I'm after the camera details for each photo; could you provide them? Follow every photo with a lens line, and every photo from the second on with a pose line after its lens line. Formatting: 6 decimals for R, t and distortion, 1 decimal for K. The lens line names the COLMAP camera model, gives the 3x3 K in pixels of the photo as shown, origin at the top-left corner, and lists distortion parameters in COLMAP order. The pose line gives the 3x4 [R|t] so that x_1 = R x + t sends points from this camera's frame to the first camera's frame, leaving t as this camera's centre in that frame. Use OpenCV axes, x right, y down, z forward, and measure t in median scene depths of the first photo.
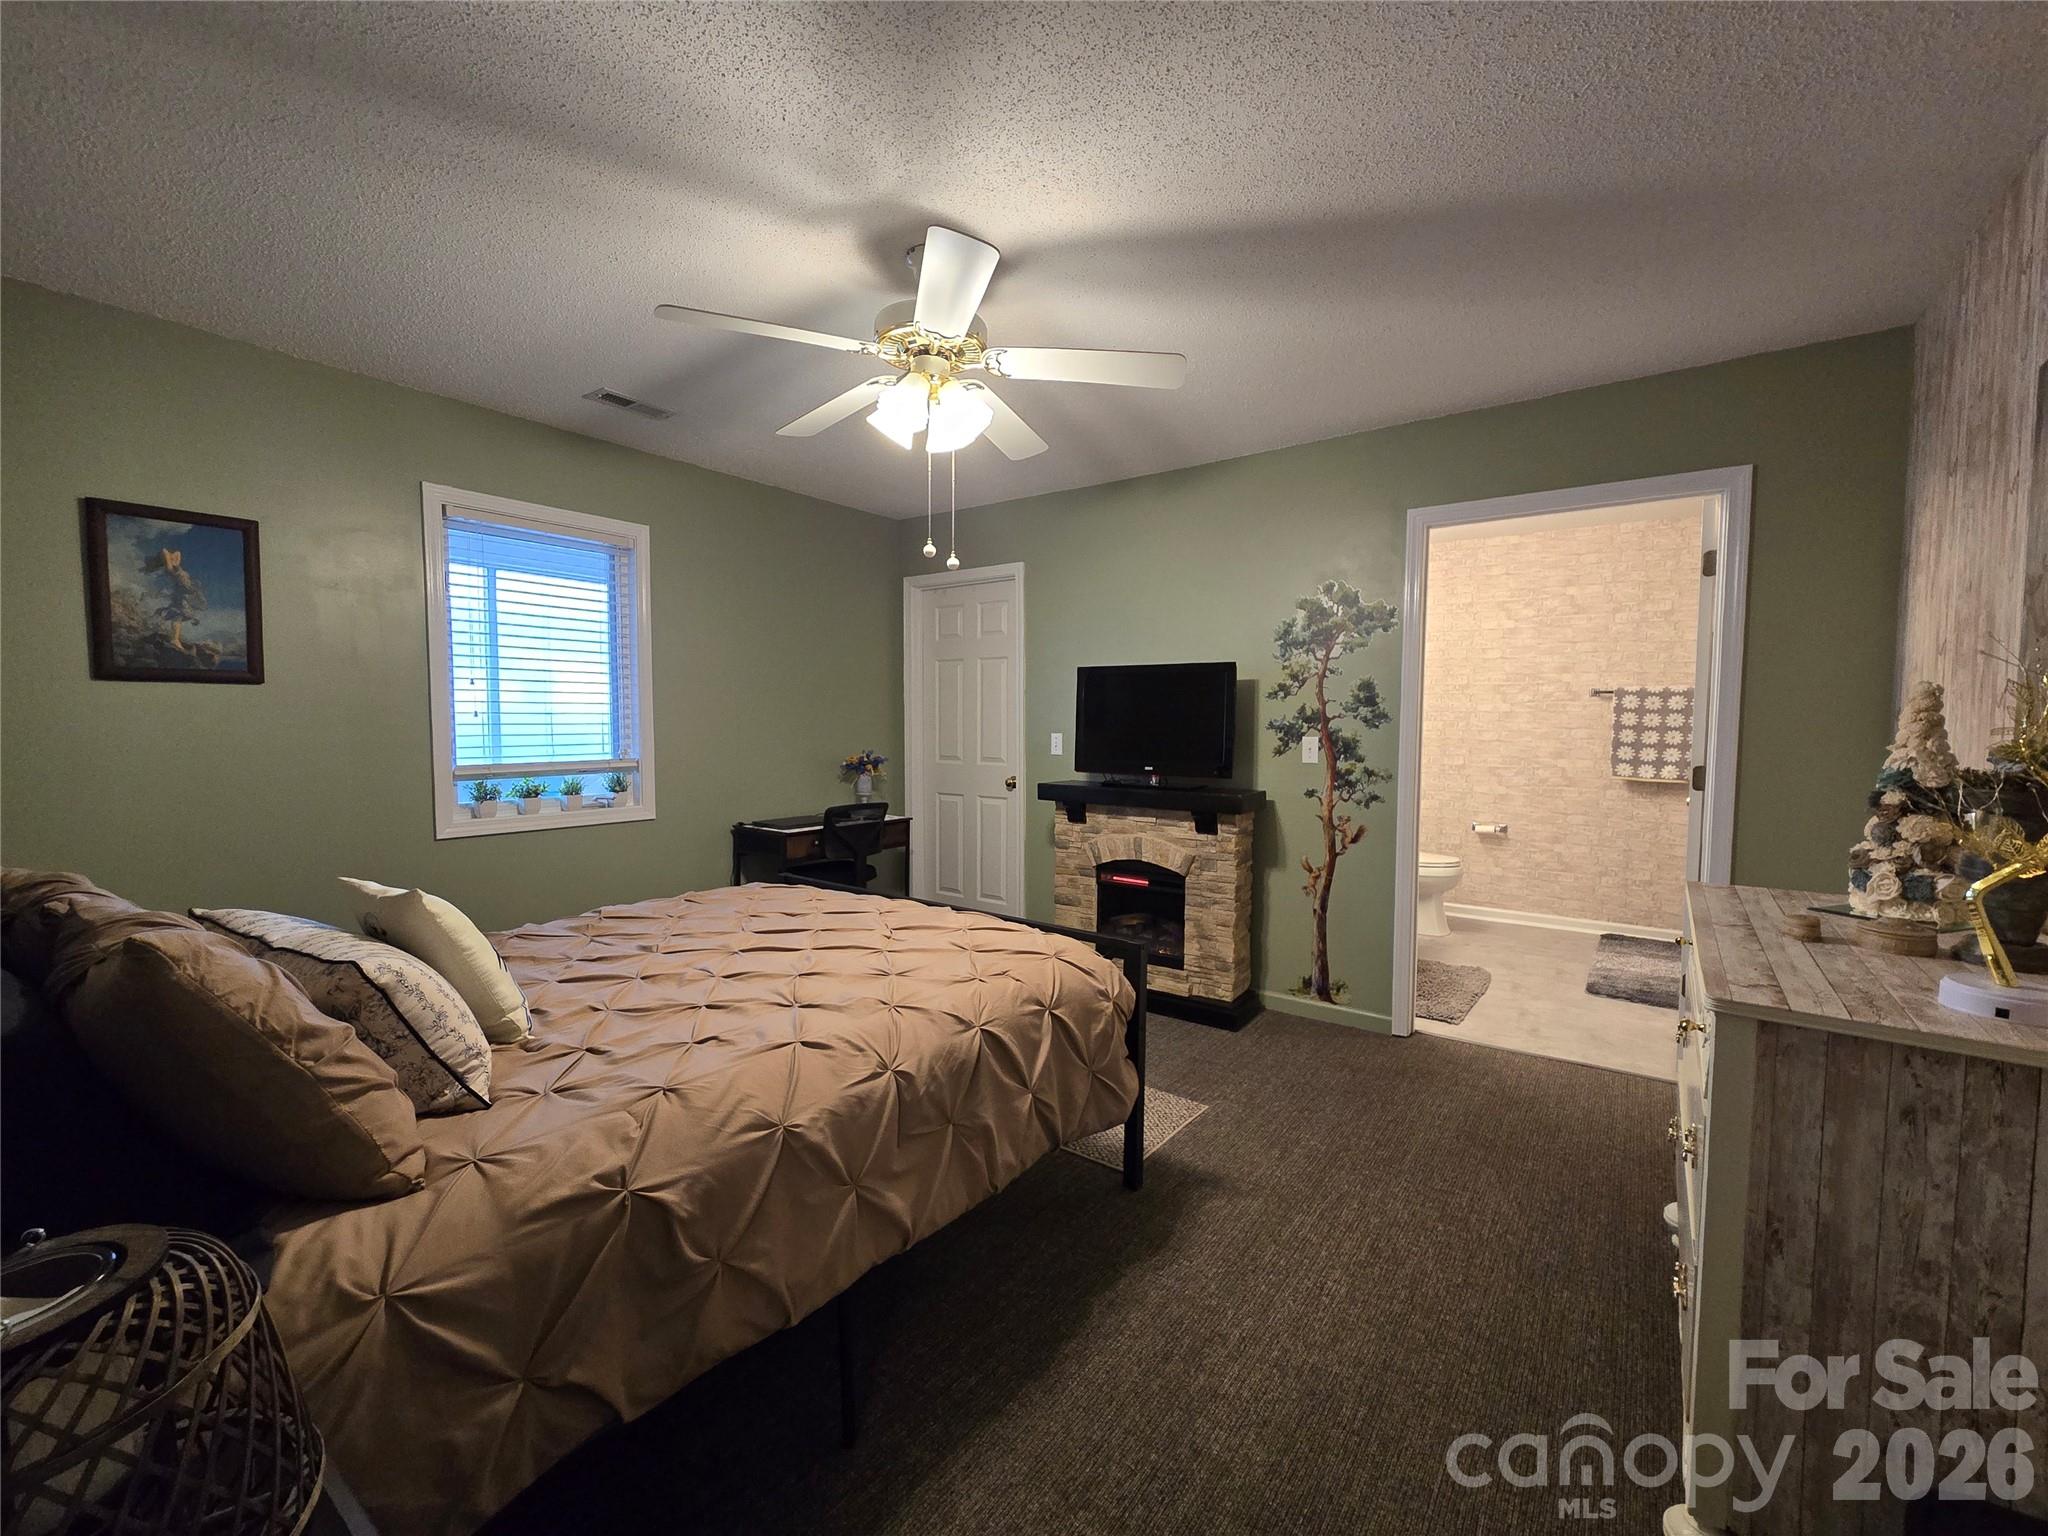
lens RADIAL K [[838.8, 0, 1034.1], [0, 838.8, 771.5], [0, 0, 1]] dist [0.000554, 0.001114]
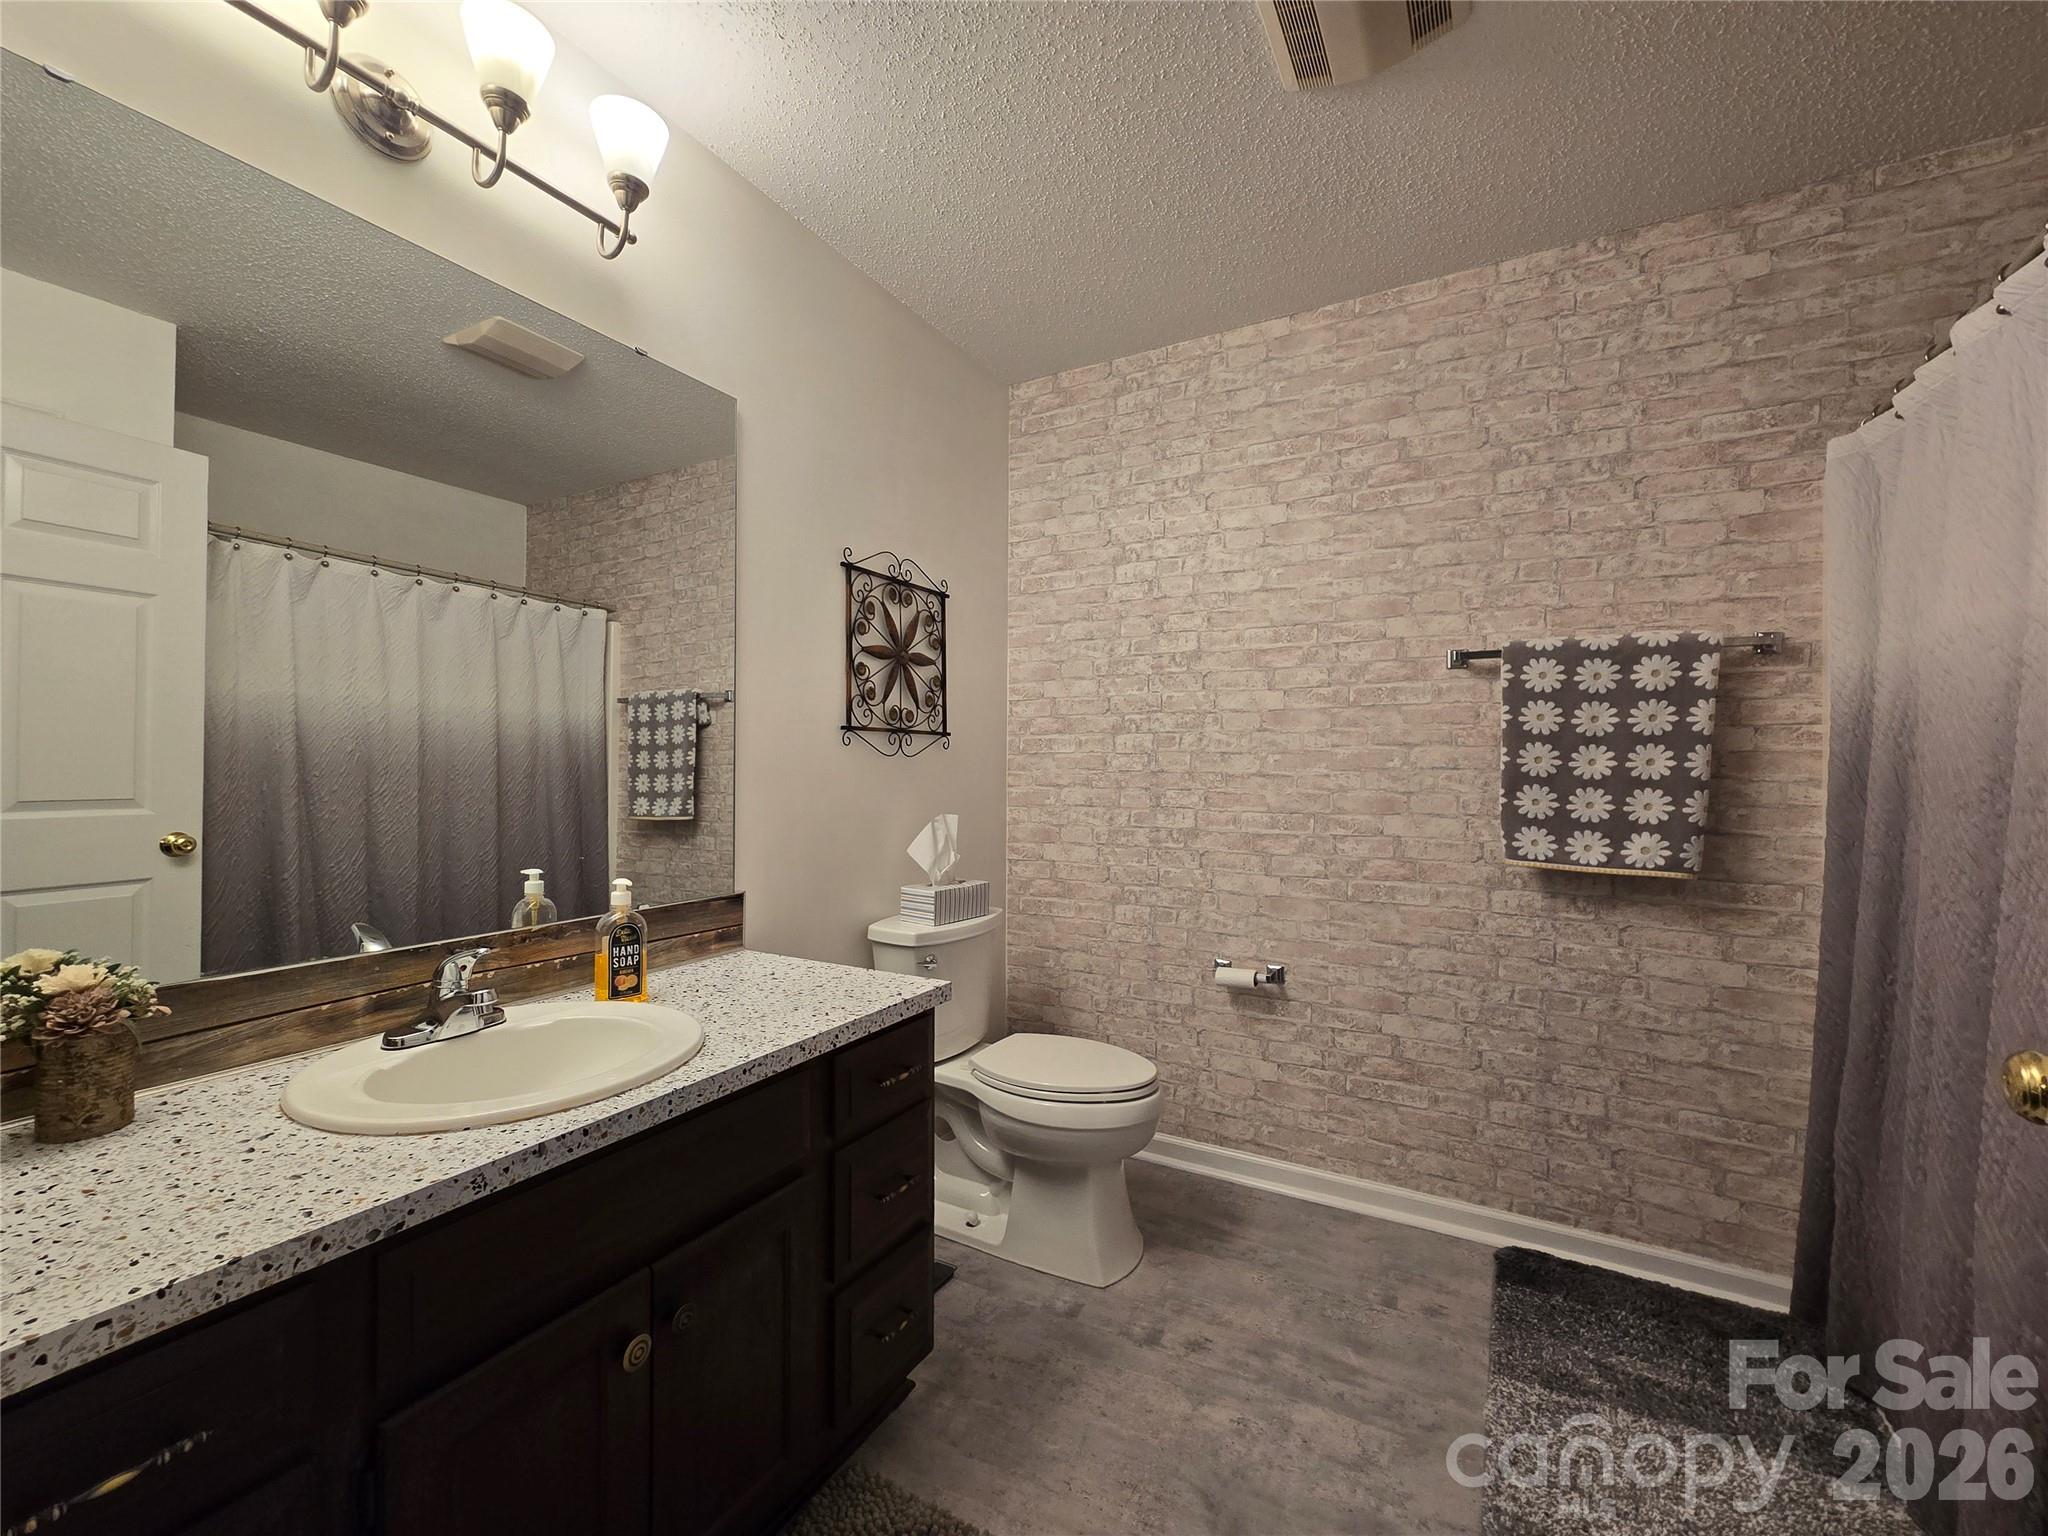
lens RADIAL K [[838.8, 0, 1032.9], [0, 838.8, 772.6], [0, 0, 1]] dist [0.000554, 0.001114]
pose [[0.992612, -0.001499, 0.121325, 0.348057], [0.008288, 0.998426, -0.055476, -0.013020], [-0.121051, 0.056071, 0.991061, 0.526117]]
